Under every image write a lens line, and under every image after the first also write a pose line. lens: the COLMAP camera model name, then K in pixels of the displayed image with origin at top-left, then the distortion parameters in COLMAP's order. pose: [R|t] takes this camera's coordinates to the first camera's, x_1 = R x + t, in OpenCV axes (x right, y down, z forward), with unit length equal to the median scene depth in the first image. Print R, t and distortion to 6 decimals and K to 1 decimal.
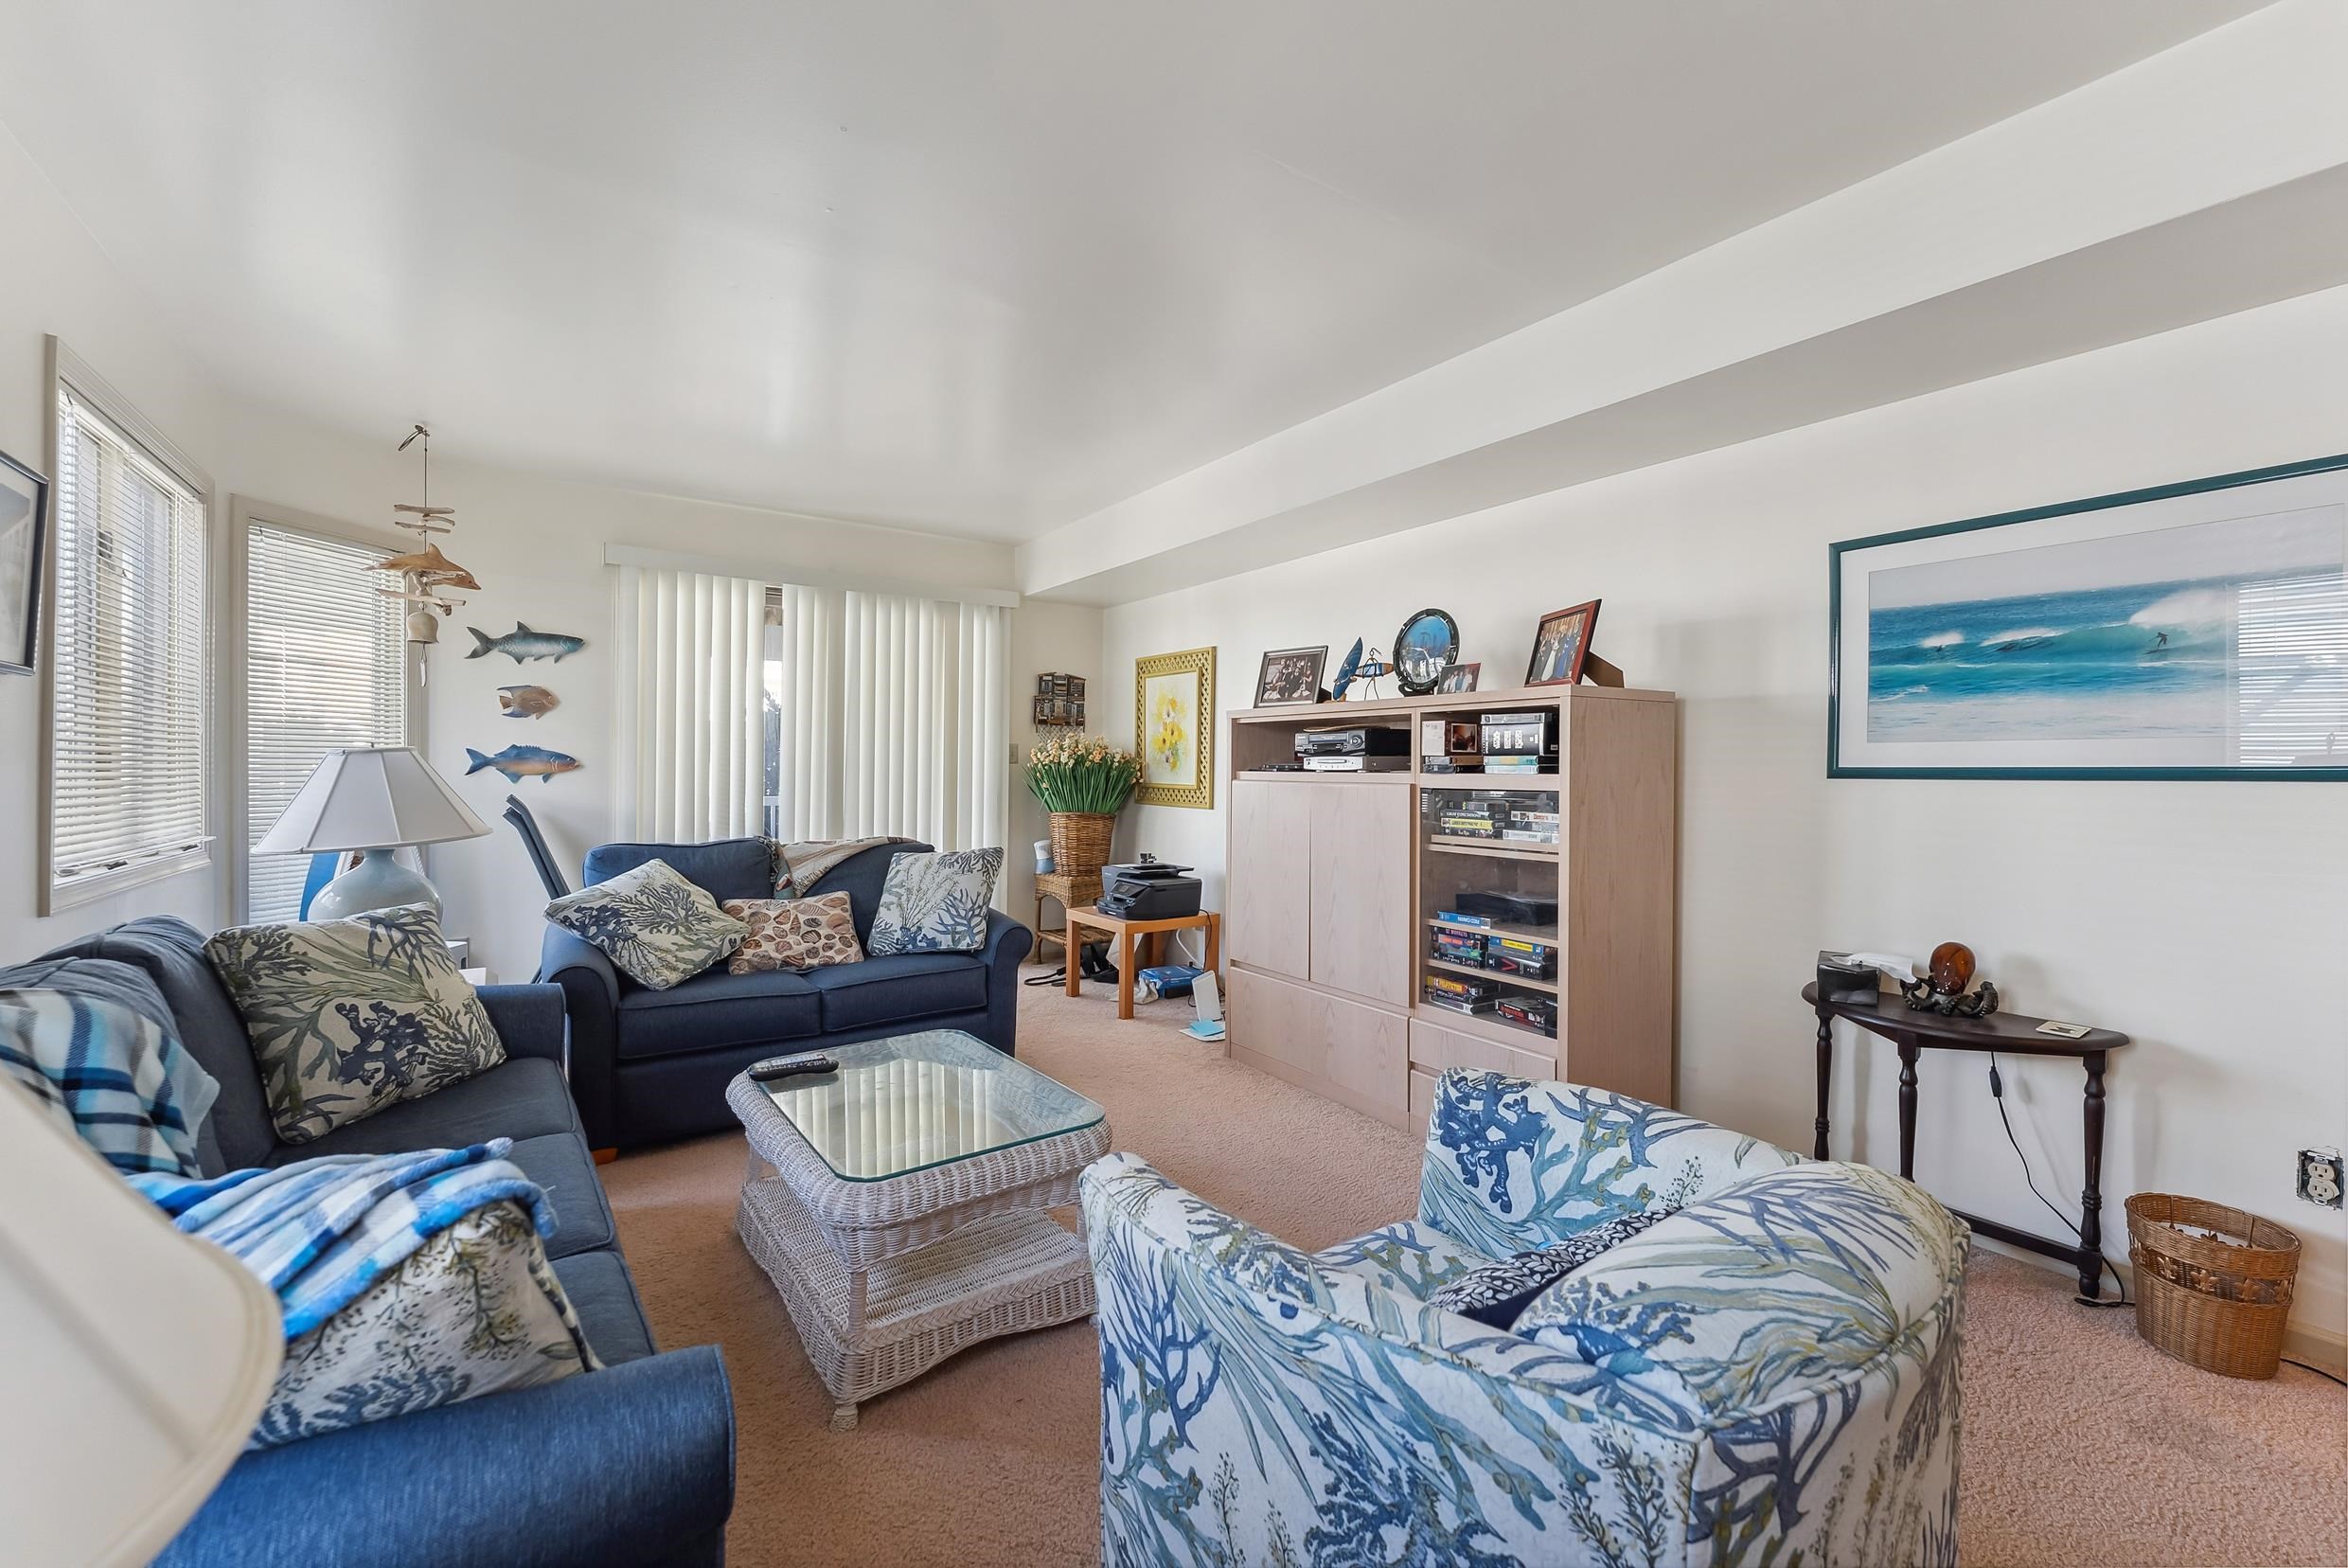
lens RADIAL K [[960.2, 0, 1162.1], [0, 960.2, 779.2], [0, 0, 1]] dist [0.003583, -0.000476]
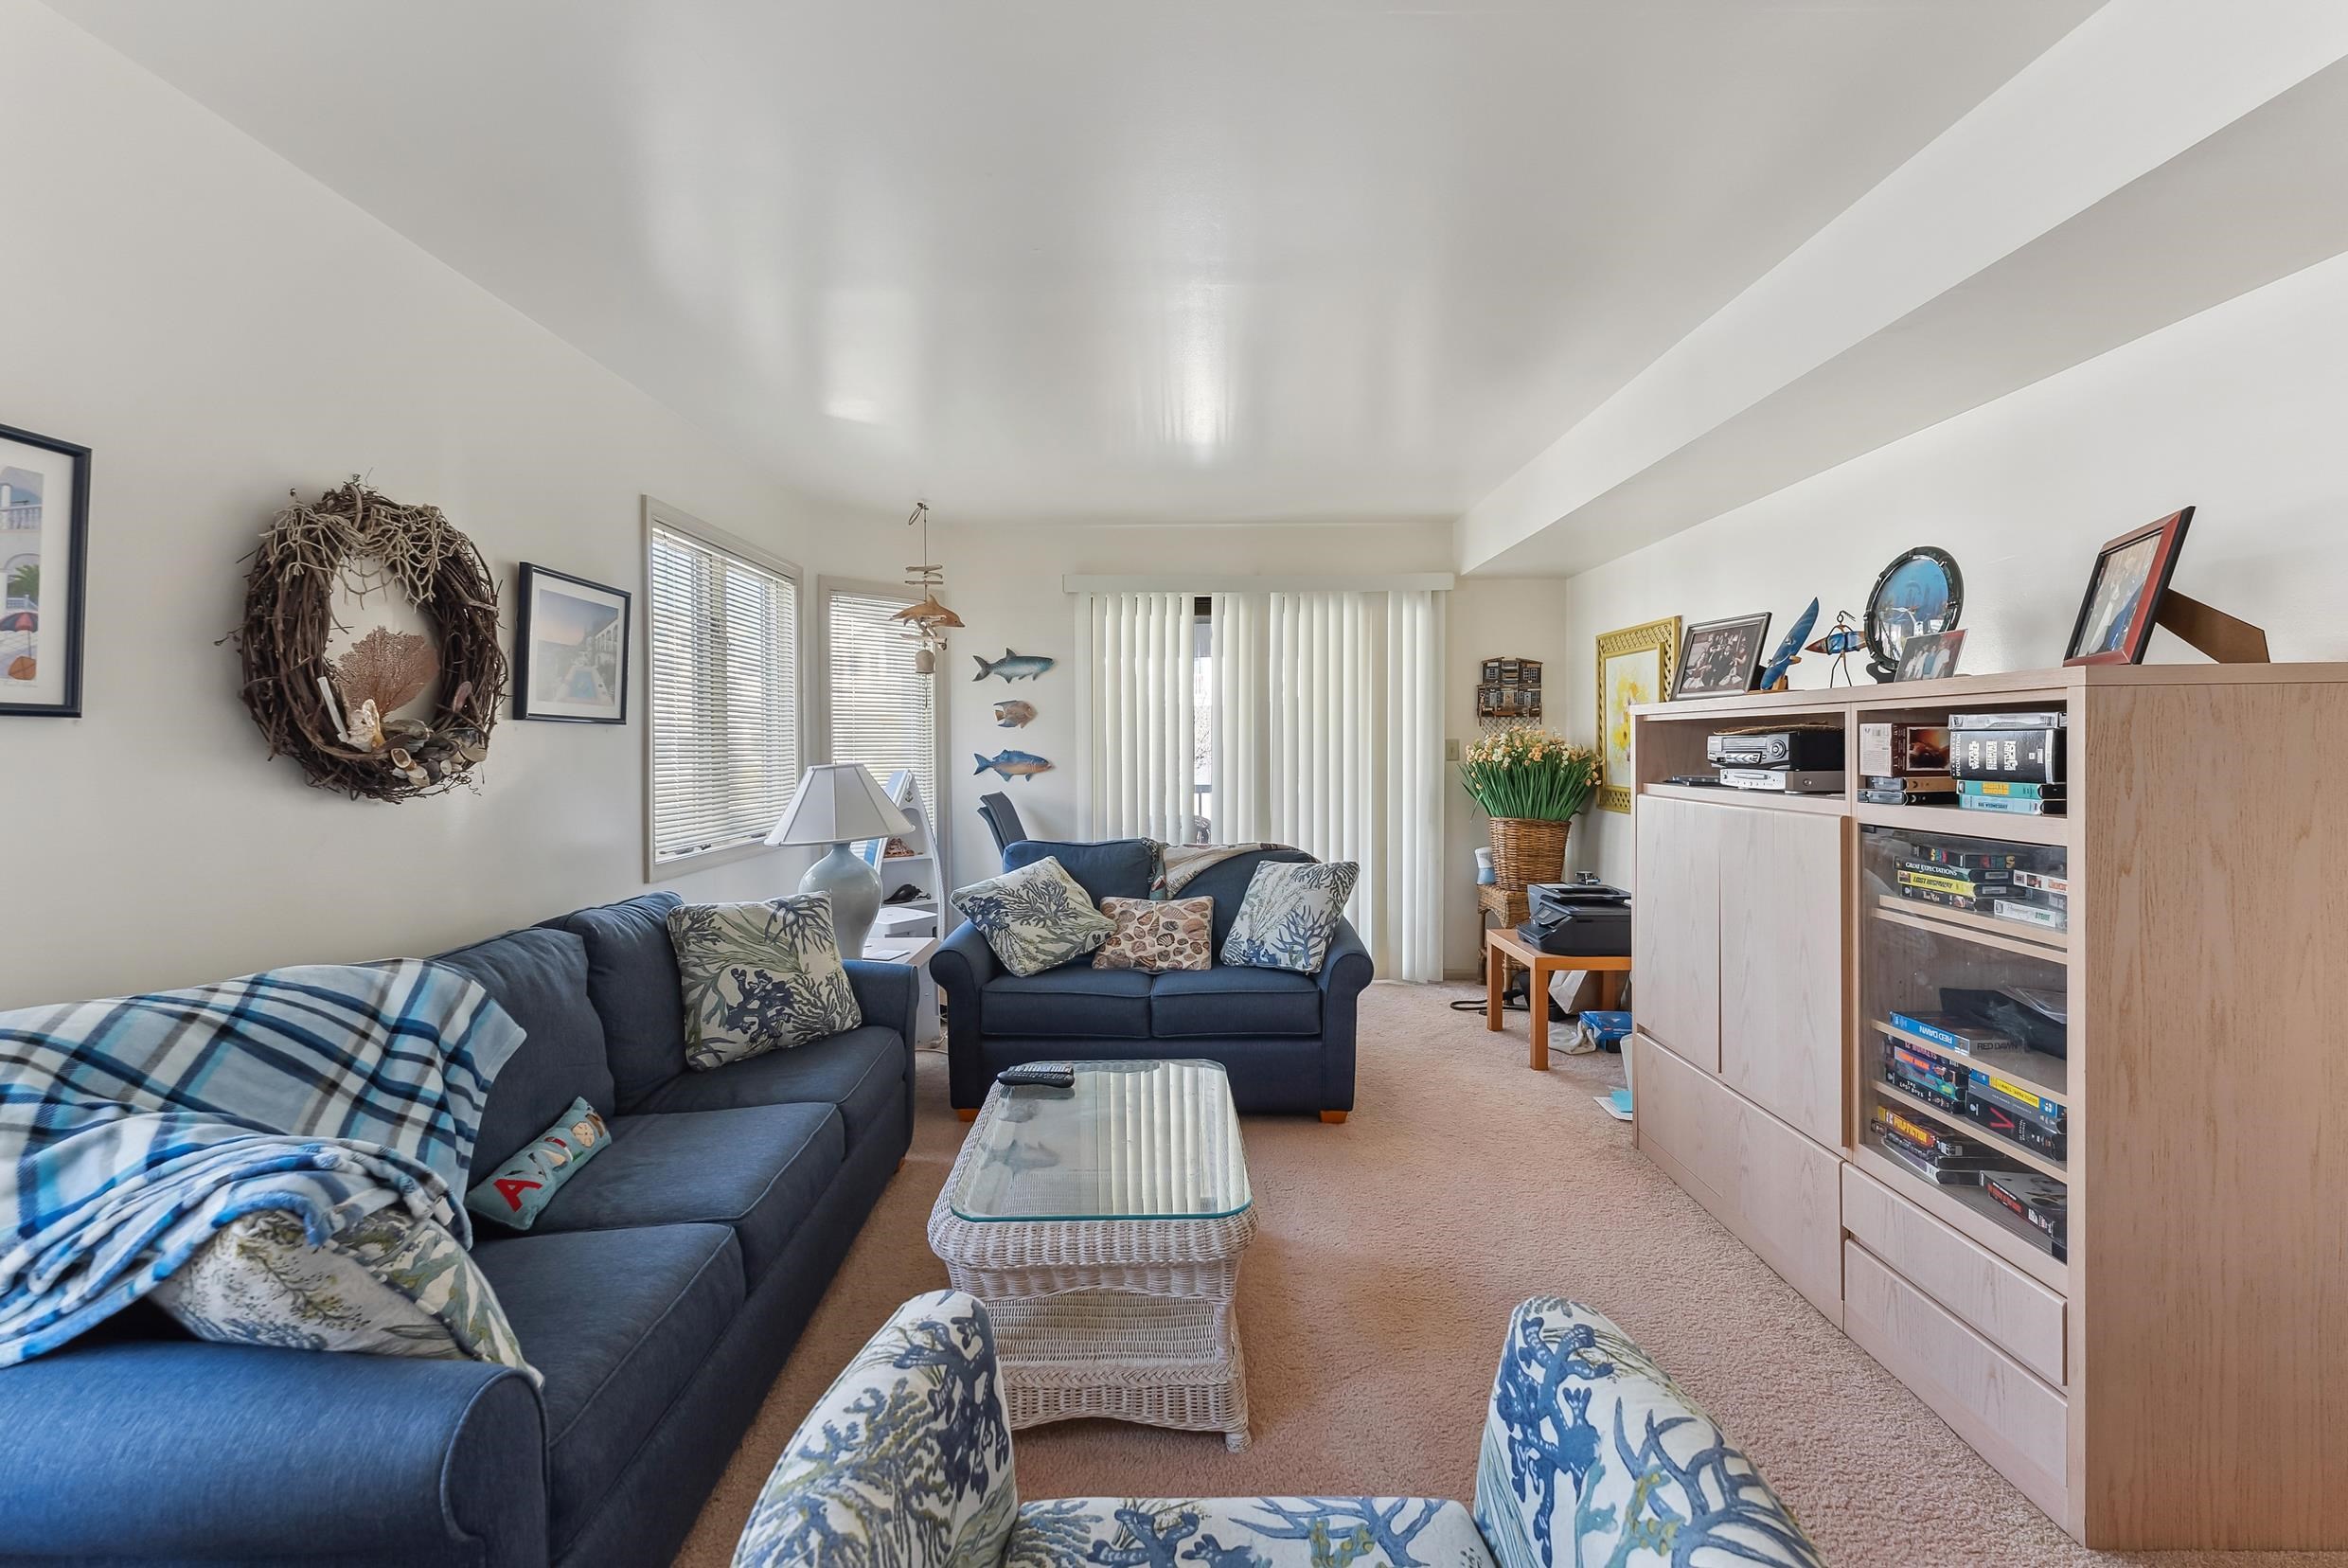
lens RADIAL K [[960.2, 0, 1161.6], [0, 960.2, 758.8], [0, 0, 1]] dist [0.003583, -0.000476]
pose [[0.816365, -0.000183, -0.577537, 0.258371], [0.002520, 0.999992, 0.003244, -0.038888], [0.577531, -0.004104, 0.816358, 0.173026]]
